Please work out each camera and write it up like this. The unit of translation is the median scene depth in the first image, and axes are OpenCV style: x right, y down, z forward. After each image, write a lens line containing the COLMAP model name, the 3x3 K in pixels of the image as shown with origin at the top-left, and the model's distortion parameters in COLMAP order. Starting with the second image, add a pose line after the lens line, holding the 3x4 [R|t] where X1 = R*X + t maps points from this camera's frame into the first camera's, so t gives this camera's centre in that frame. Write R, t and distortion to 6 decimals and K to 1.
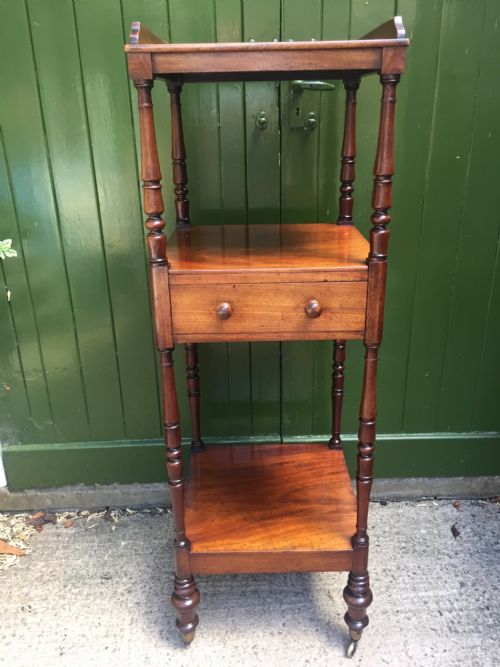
lens RADIAL K [[575.7, 0, 251.5], [0, 575.7, 339.0], [0, 0, 1]] dist [0.082416, -0.117008]
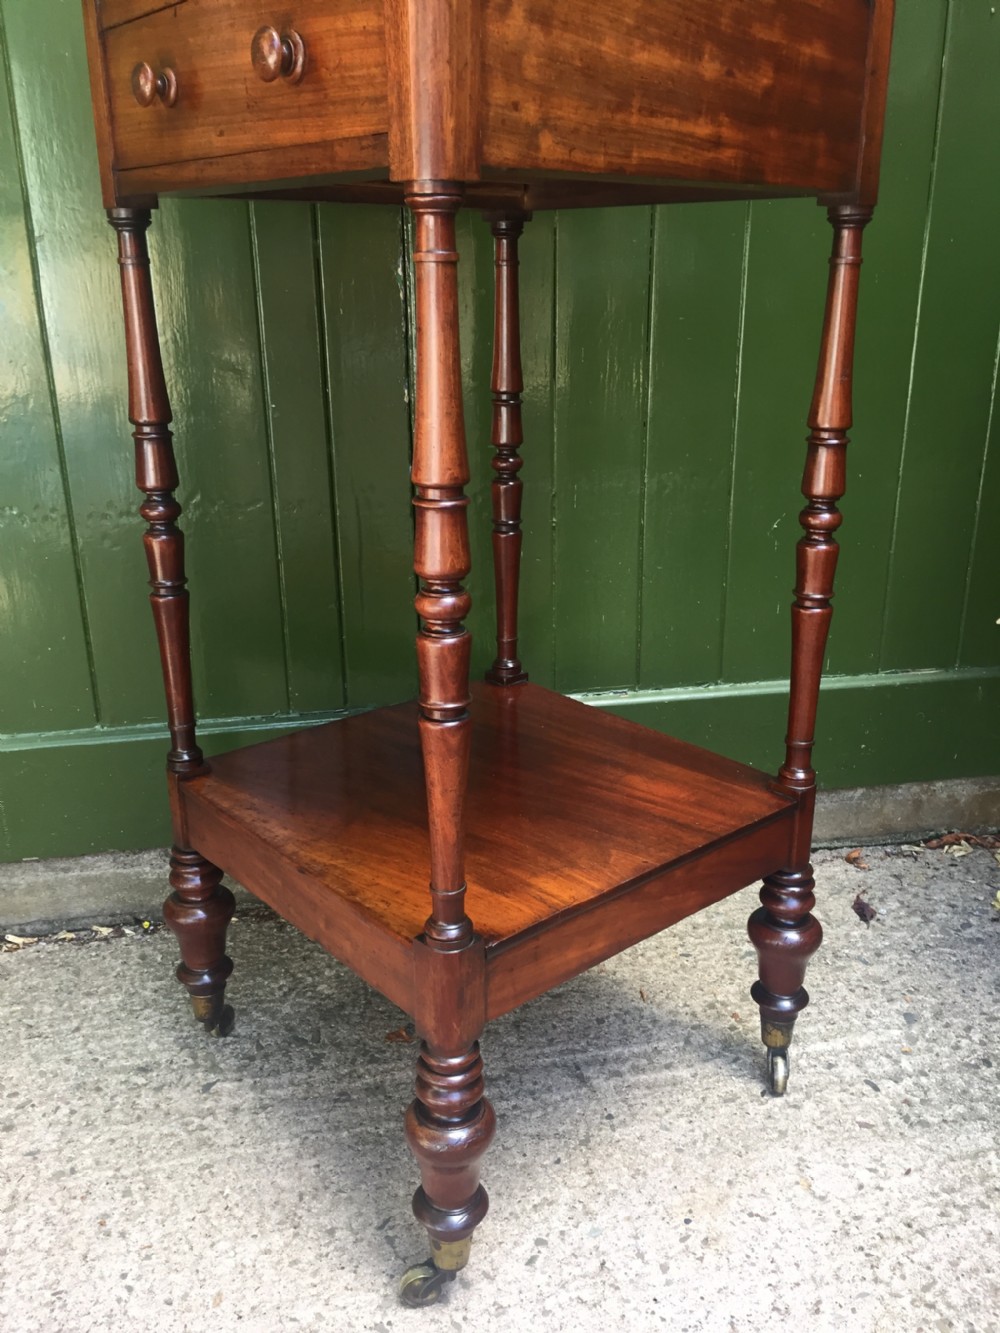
lens RADIAL K [[1156.2, 0, 500.0], [0, 1156.2, 666.5], [0, 0, 1]] dist [0.090993, -0.129998]
pose [[0.987299, -0.044456, 0.152526, -0.016640], [0.053318, 0.997089, -0.054512, 0.214425], [-0.149659, 0.061952, 0.986795, 0.255819]]
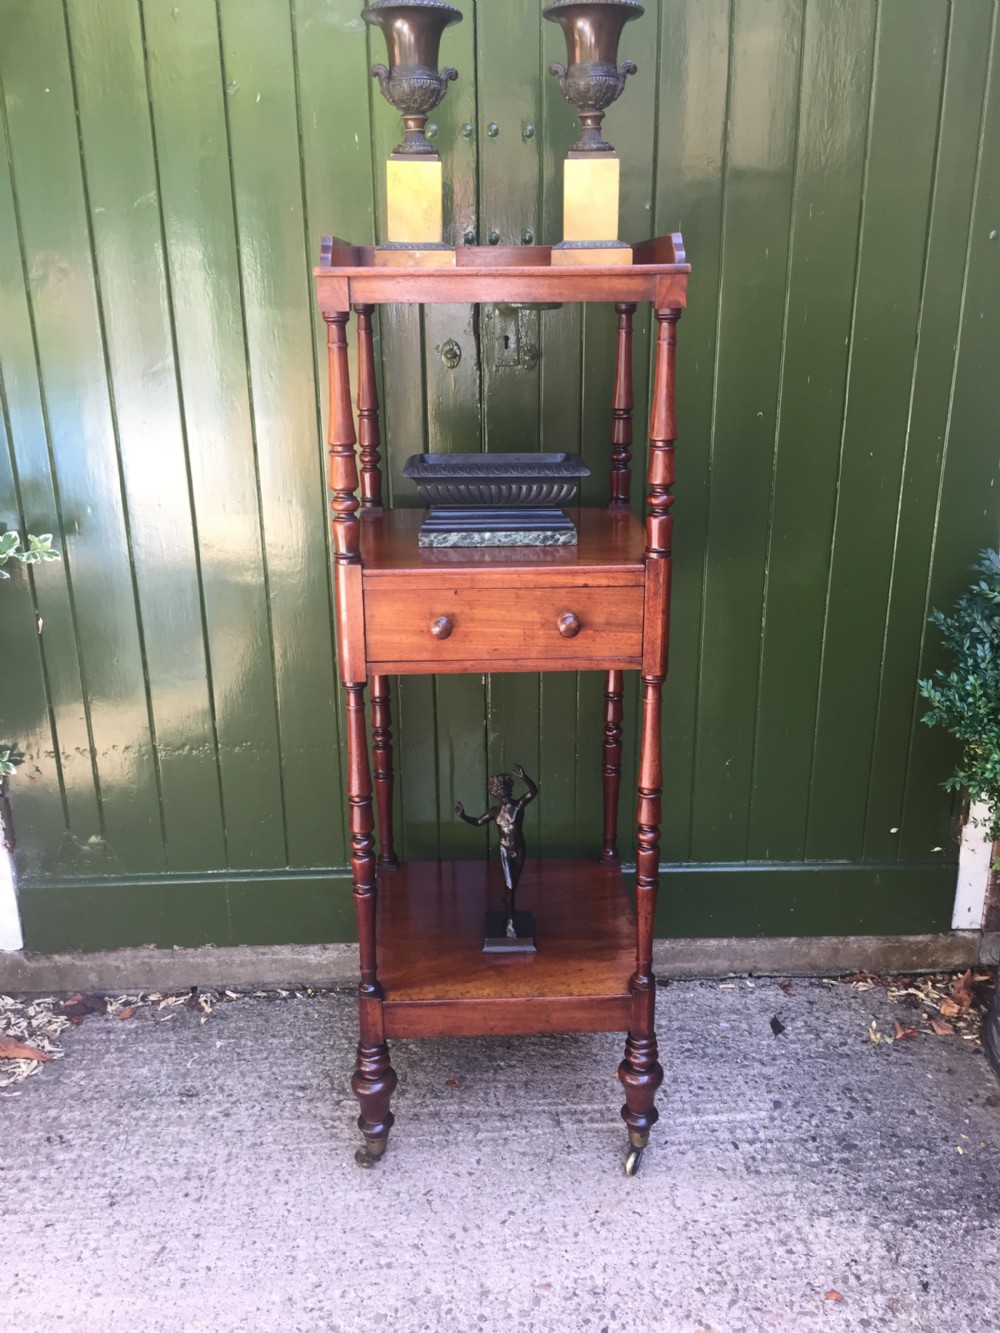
lens RADIAL K [[1156.2, 0, 500.0], [0, 1156.2, 666.5], [0, 0, 1]] dist [0.090993, -0.129998]
pose [[0.999960, 0.006491, 0.006215, 0.062392], [-0.006075, 0.997884, -0.064738, 0.047045], [-0.006622, 0.064697, 0.997883, -0.239388]]
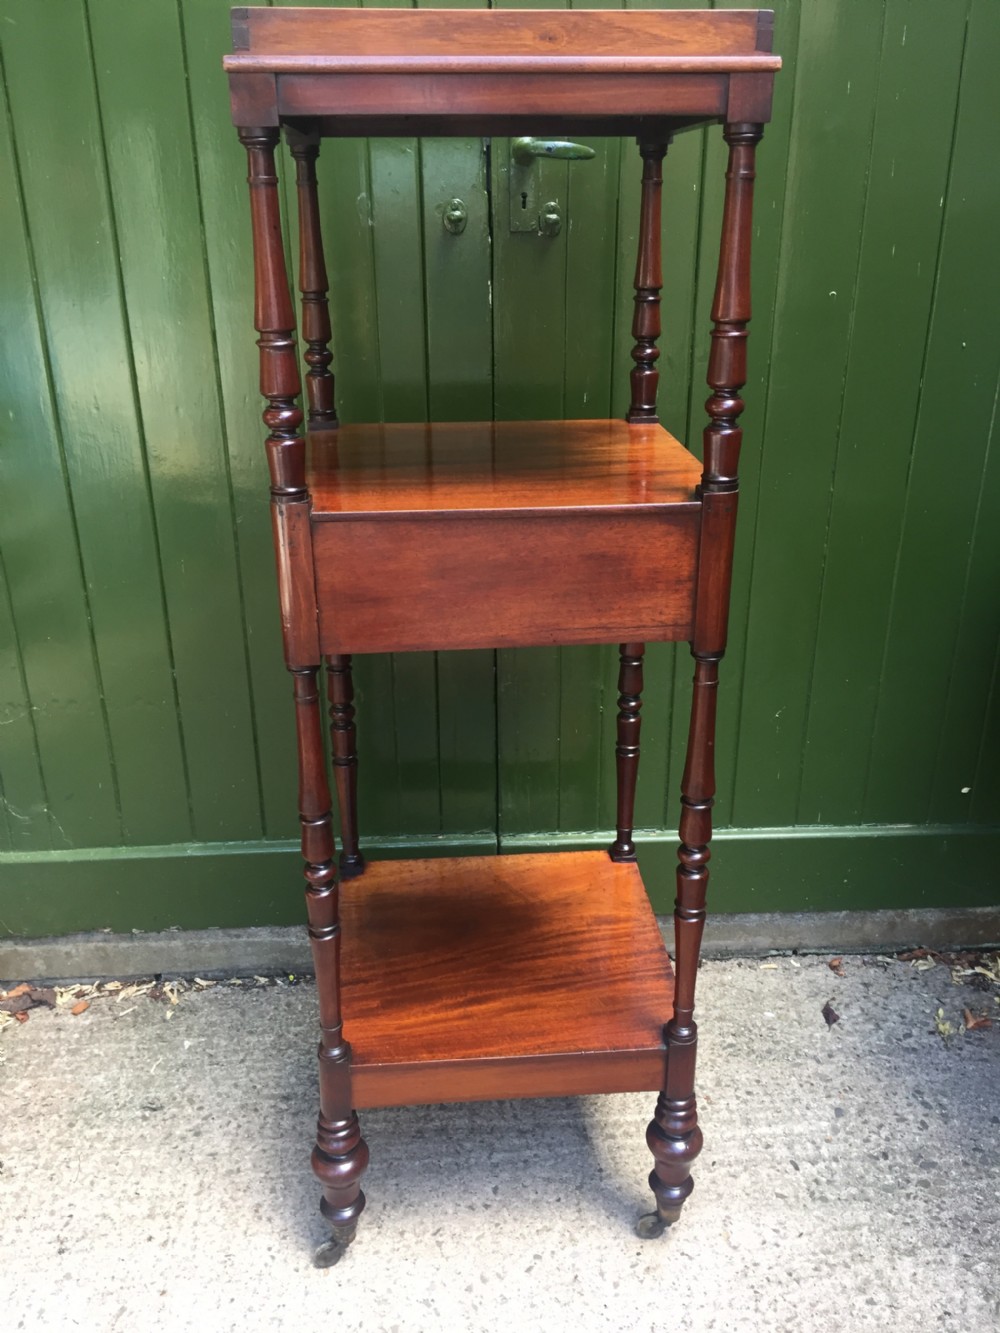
lens RADIAL K [[1152.2, 0, 500.0], [0, 1152.2, 672.1], [0, 0, 1]] dist [0.084363, -0.124166]
pose [[0.999597, 0.000629, 0.028387, 0.027675], [-0.000829, 0.999975, 0.007040, 0.019363], [-0.028382, -0.007061, 0.999572, -0.032339]]
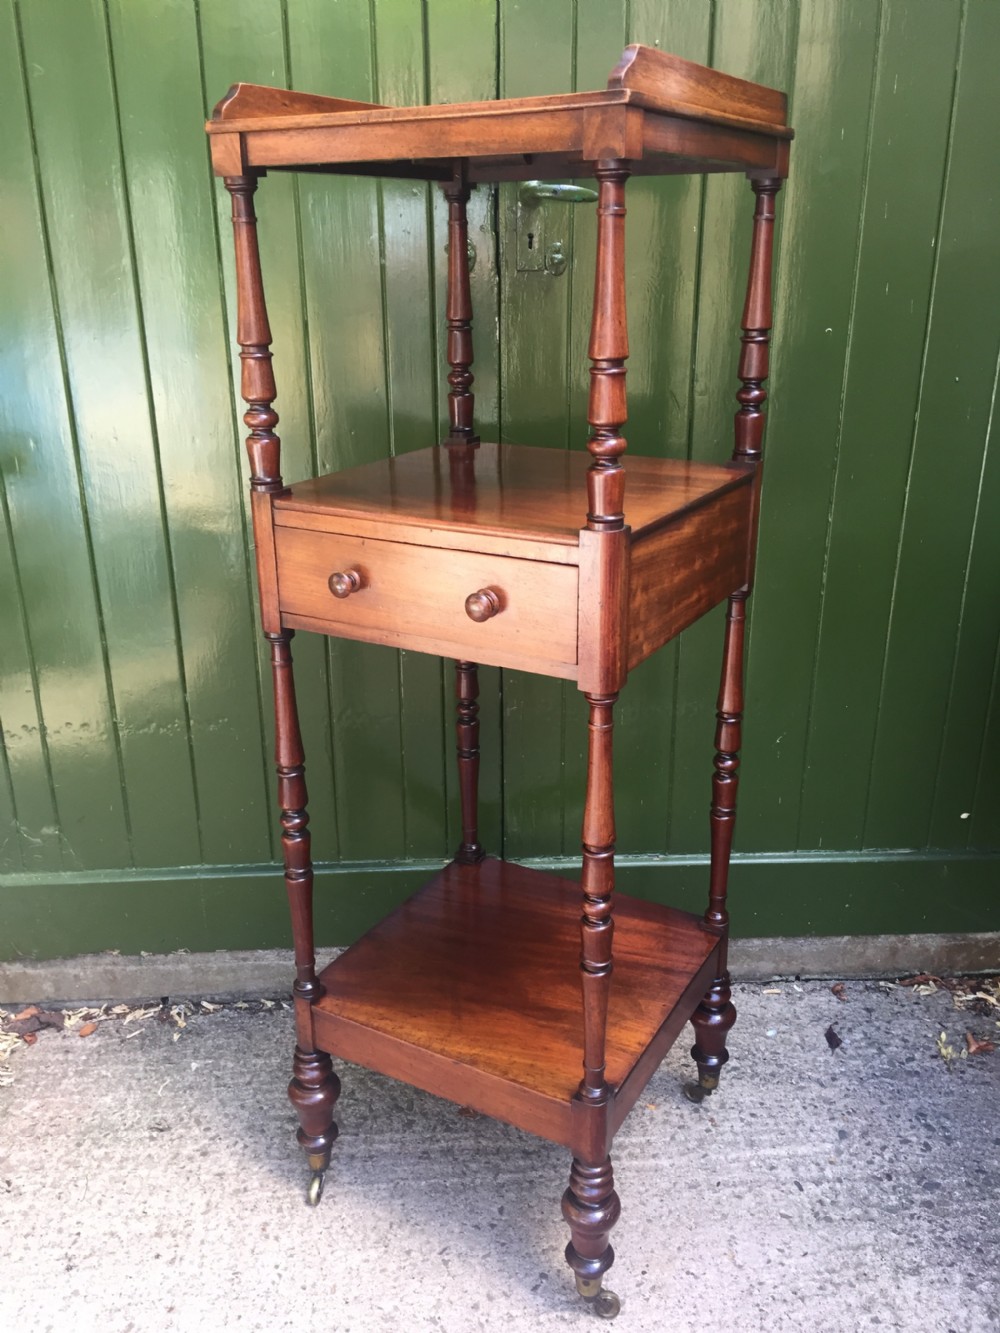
lens RADIAL K [[1152.2, 0, 500.0], [0, 1152.2, 672.1], [0, 0, 1]] dist [0.084363, -0.124166]
pose [[0.999587, 0.004255, 0.028409, 0.021086], [-0.003431, 0.999573, -0.029020, 0.036002], [-0.028521, 0.028911, 0.999175, -0.052520]]
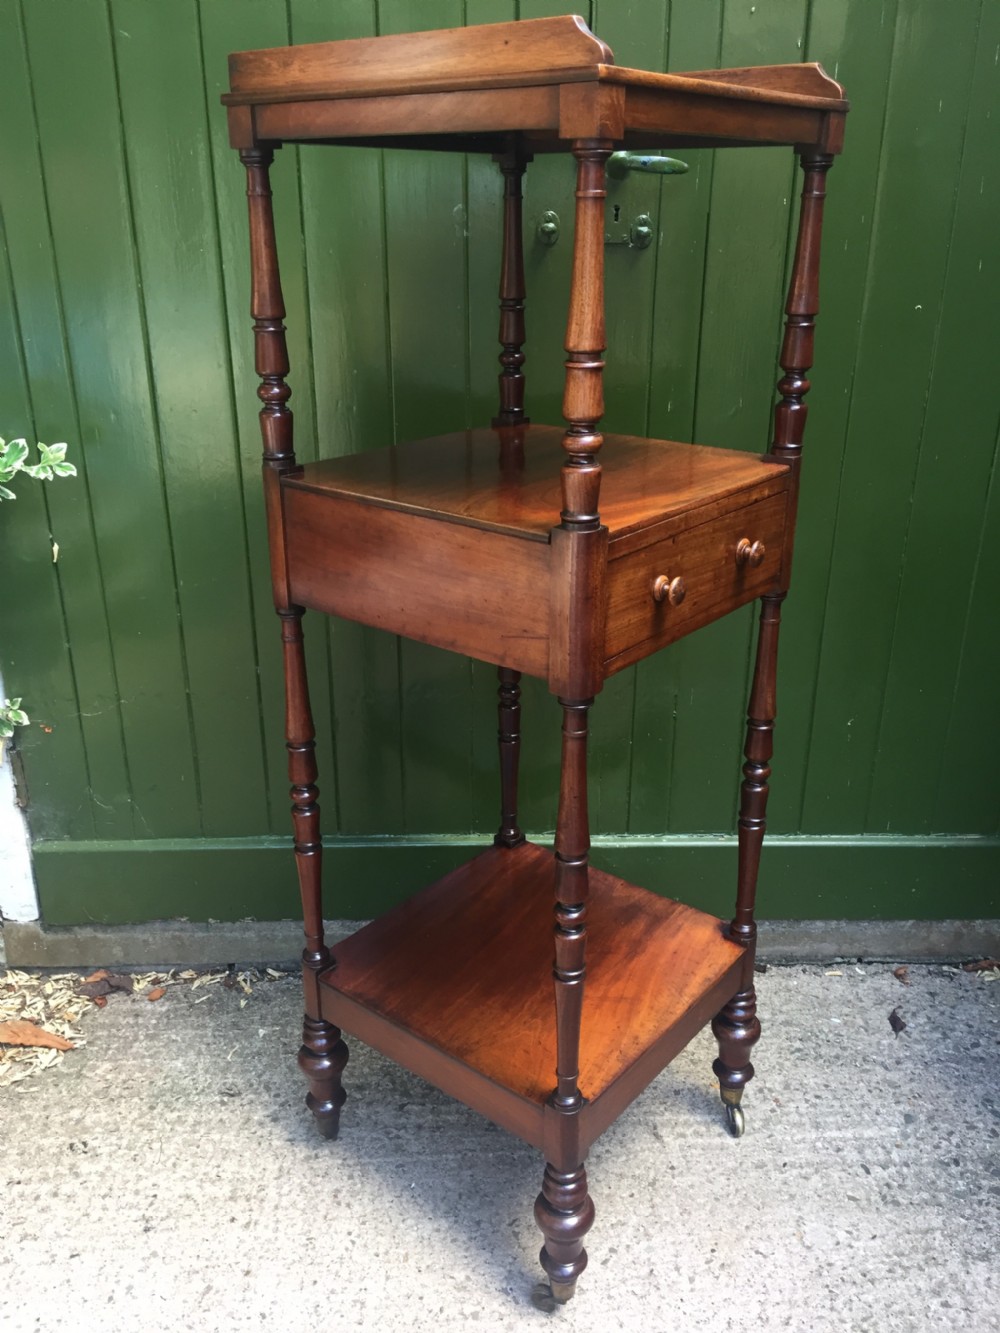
lens RADIAL K [[1152.2, 0, 500.0], [0, 1152.2, 672.1], [0, 0, 1]] dist [0.084363, -0.124166]
pose [[0.999782, 0.020650, 0.003083, -0.018088], [-0.020651, 0.999787, 0.000395, 0.025905], [-0.003074, -0.000459, 0.999995, -0.049507]]
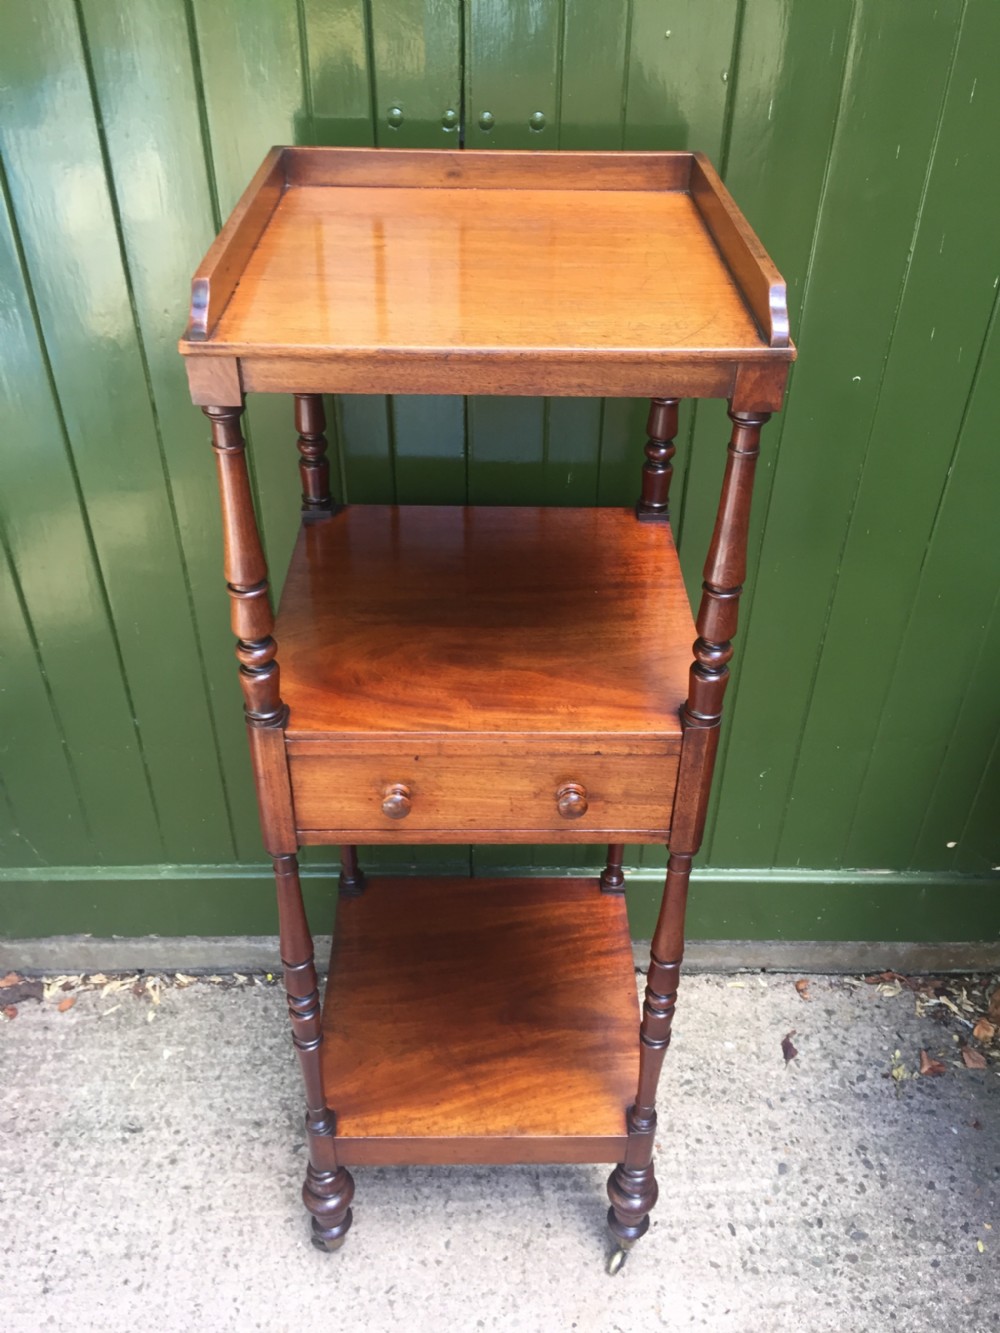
lens RADIAL K [[1152.2, 0, 500.0], [0, 1152.2, 672.1], [0, 0, 1]] dist [0.084363, -0.124166]
pose [[0.999429, 0.033593, 0.003546, 0.076883], [-0.033385, 0.966257, 0.255406, -0.297201], [0.005153, -0.255379, 0.966827, 0.060550]]
